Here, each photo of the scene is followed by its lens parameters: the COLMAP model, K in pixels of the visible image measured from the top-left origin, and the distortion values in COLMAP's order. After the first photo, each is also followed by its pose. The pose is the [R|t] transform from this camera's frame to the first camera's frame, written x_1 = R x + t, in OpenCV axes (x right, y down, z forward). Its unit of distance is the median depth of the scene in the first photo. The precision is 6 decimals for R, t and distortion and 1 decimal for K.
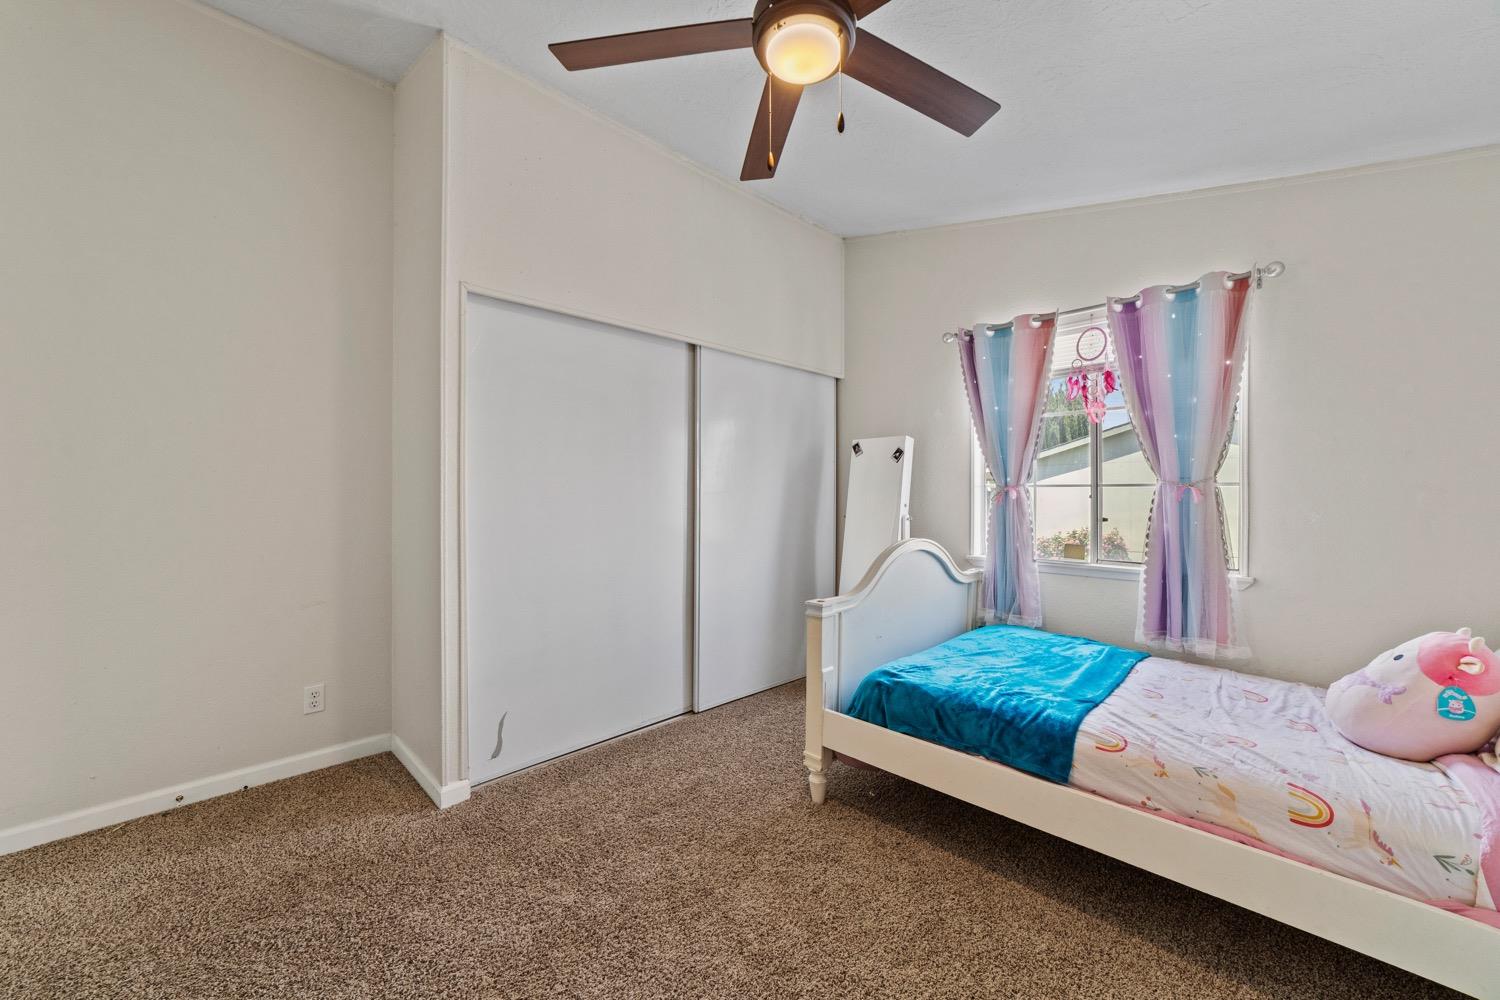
lens RADIAL K [[576.4, 0, 746.0], [0, 576.4, 495.7], [0, 0, 1]] dist [-0.019381, 0.006674]
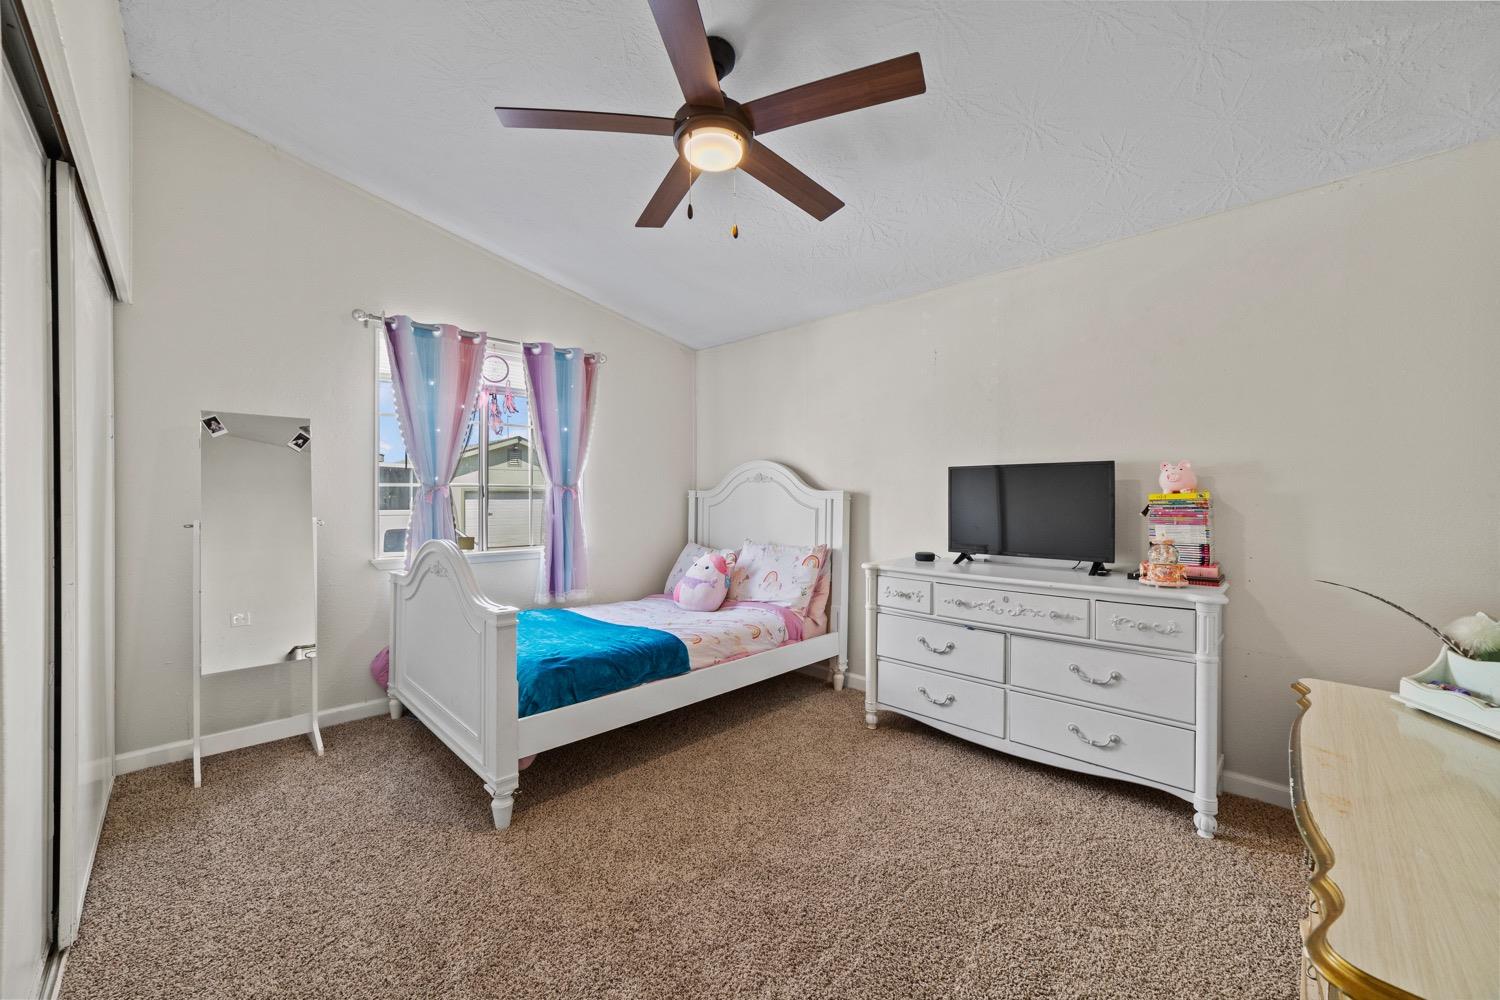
lens RADIAL K [[576.4, 0, 746.9], [0, 576.4, 501.4], [0, 0, 1]] dist [-0.019381, 0.006674]
pose [[-0.018963, -0.003931, 0.999812, -0.810833], [-0.003483, 0.999986, 0.003866, 0.008681], [-0.999814, -0.003409, -0.018977, 0.646304]]
